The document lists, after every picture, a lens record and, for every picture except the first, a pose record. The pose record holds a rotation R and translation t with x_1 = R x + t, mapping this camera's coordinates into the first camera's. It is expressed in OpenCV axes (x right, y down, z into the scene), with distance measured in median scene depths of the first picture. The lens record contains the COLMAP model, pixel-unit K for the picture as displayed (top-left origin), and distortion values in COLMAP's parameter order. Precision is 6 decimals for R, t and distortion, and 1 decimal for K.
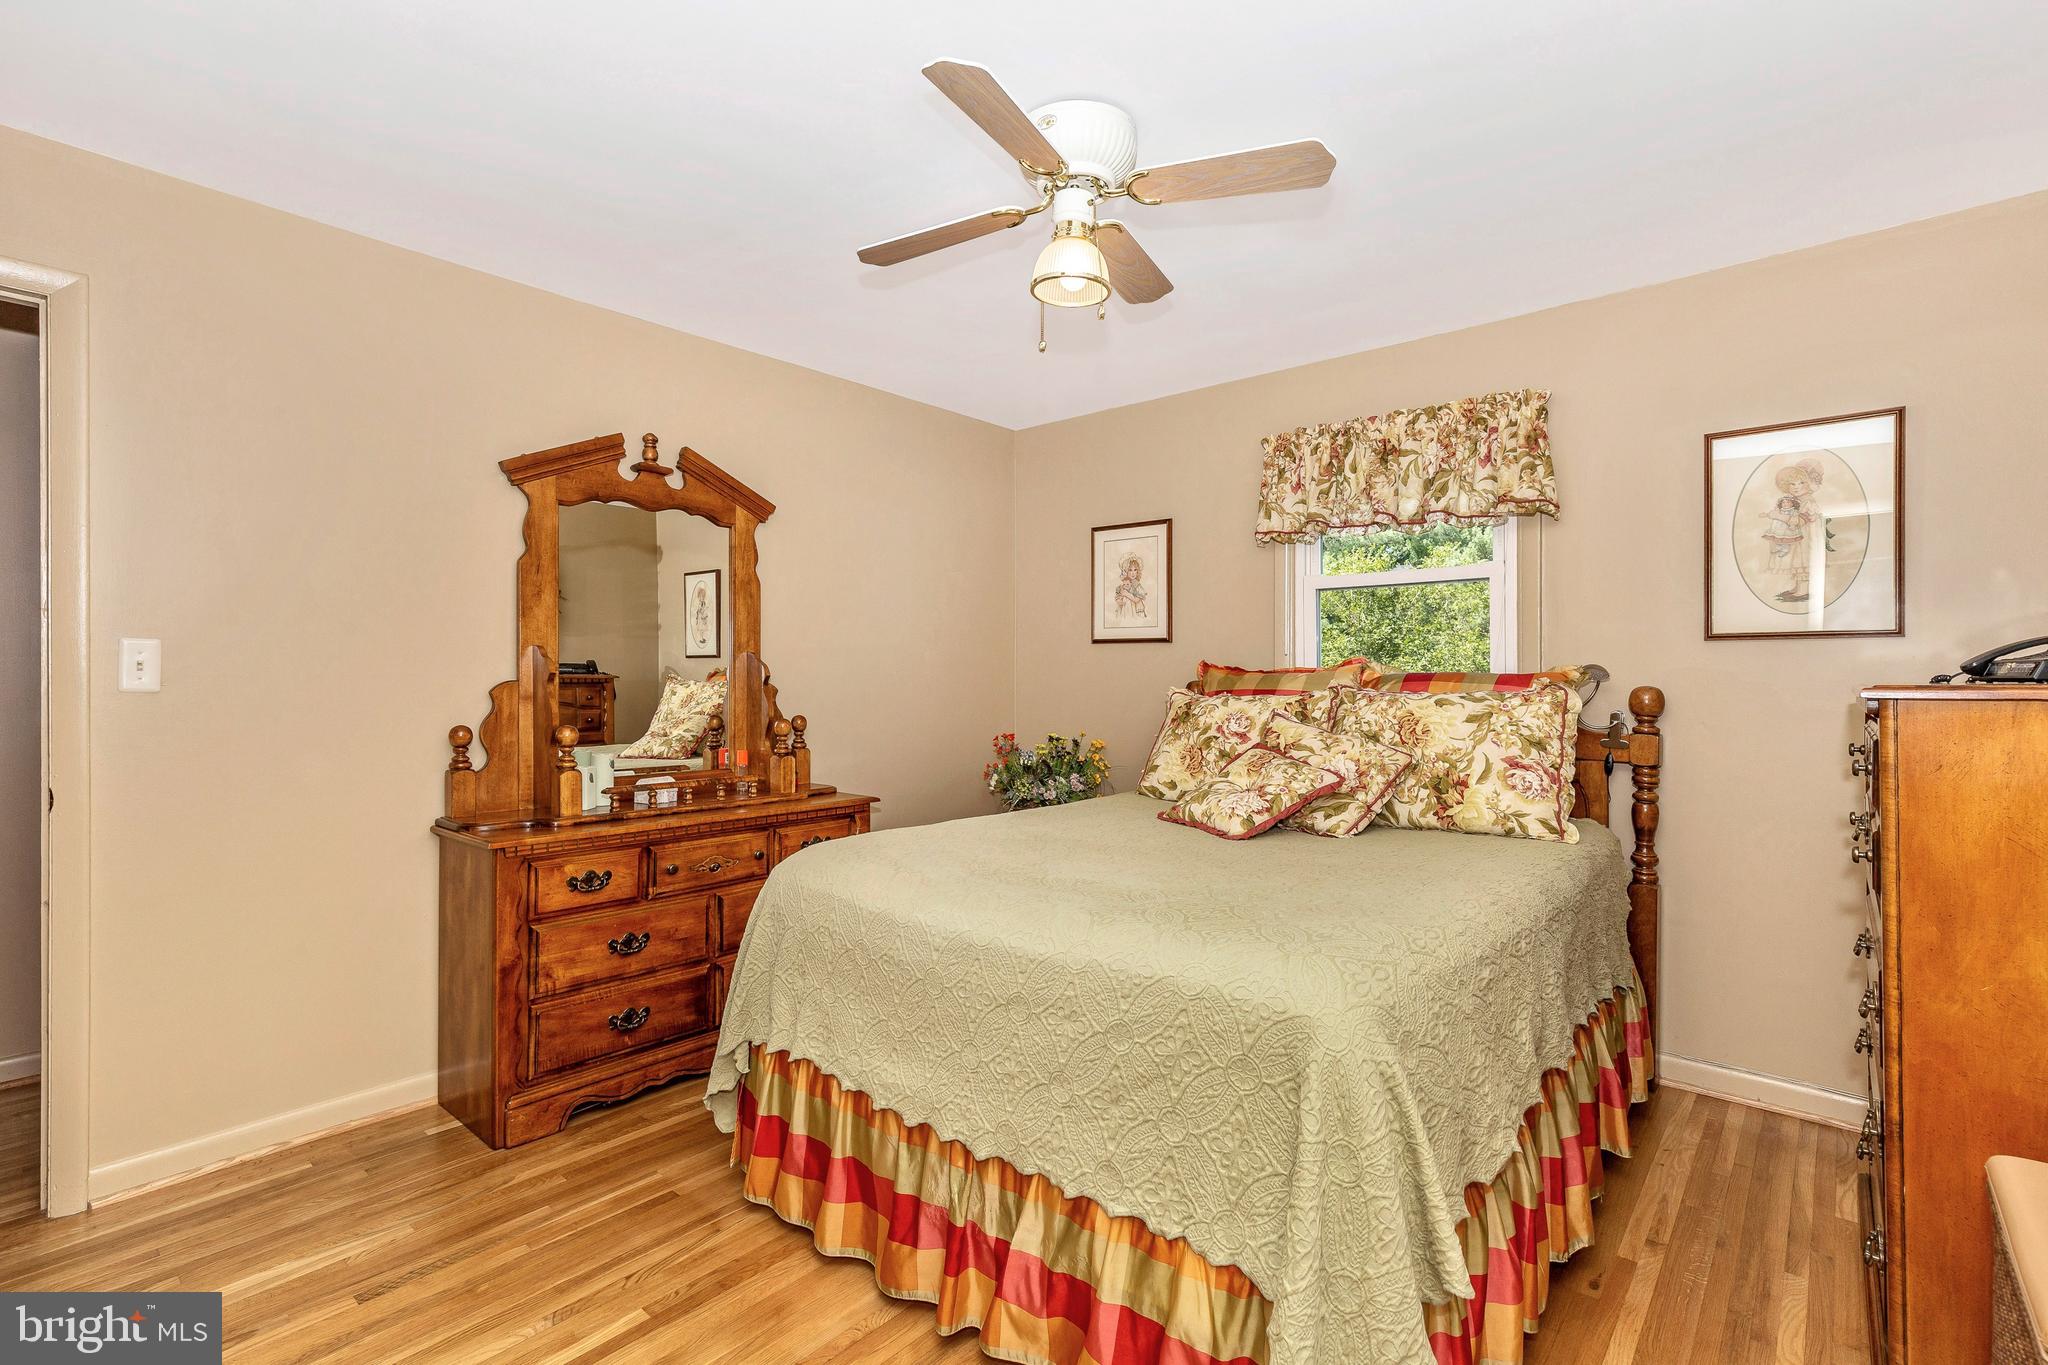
lens RADIAL K [[942.4, 0, 1028.8], [0, 942.4, 669.7], [0, 0, 1]] dist [0.012958, 0.000070]
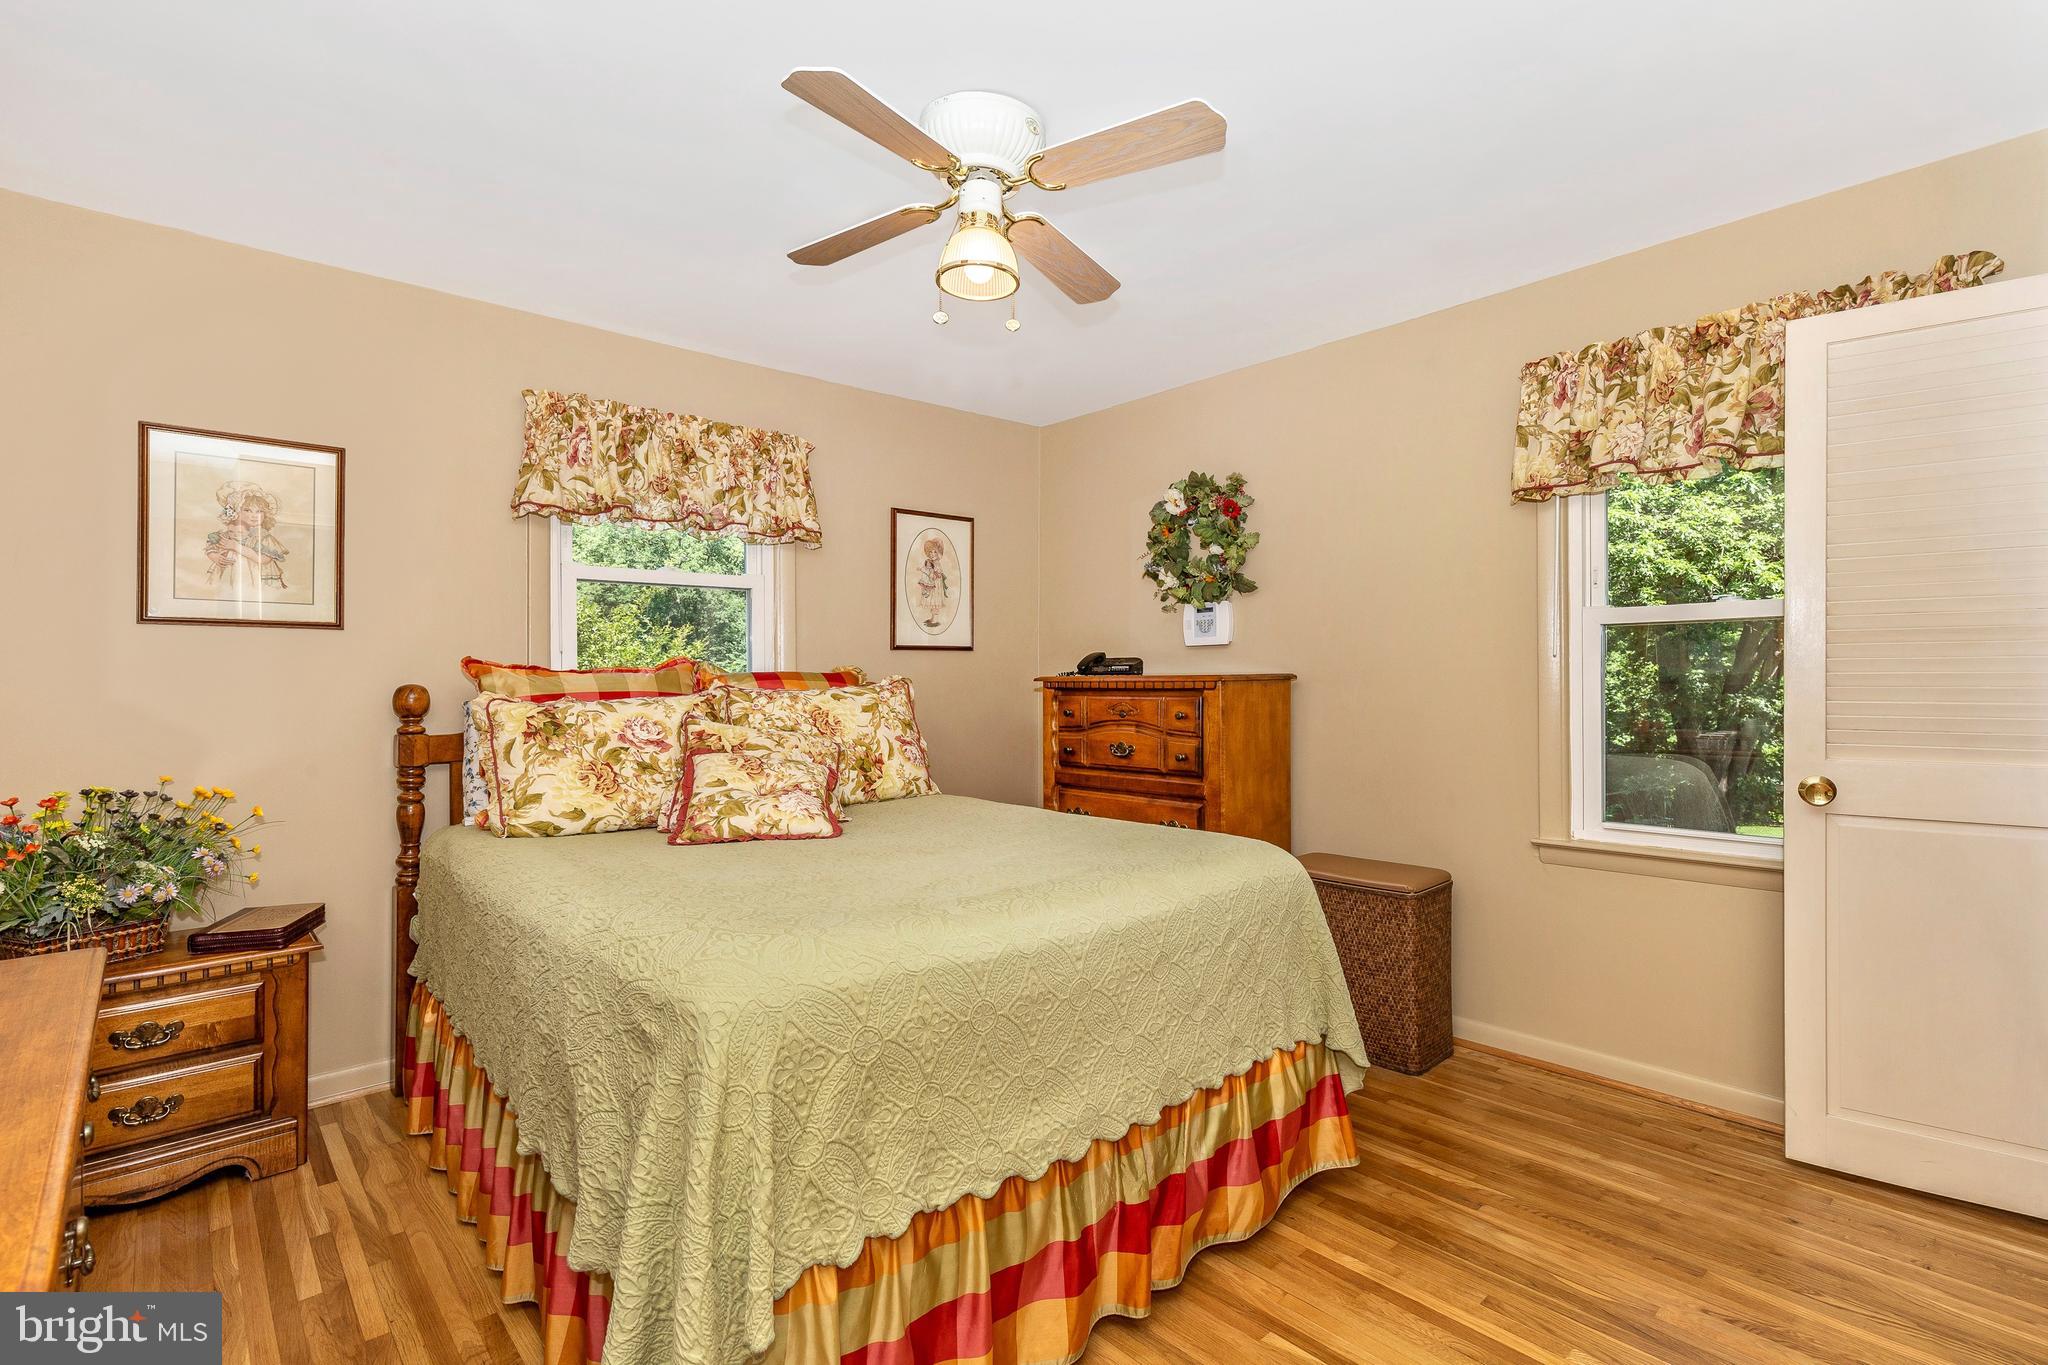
lens RADIAL K [[942.4, 0, 1027.5], [0, 942.4, 681.3], [0, 0, 1]] dist [0.012958, 0.000070]
pose [[0.124699, -0.010230, 0.992142, -0.627855], [0.001145, 0.999948, 0.010167, 0.003084], [-0.992194, -0.000132, 0.124705, 0.556915]]
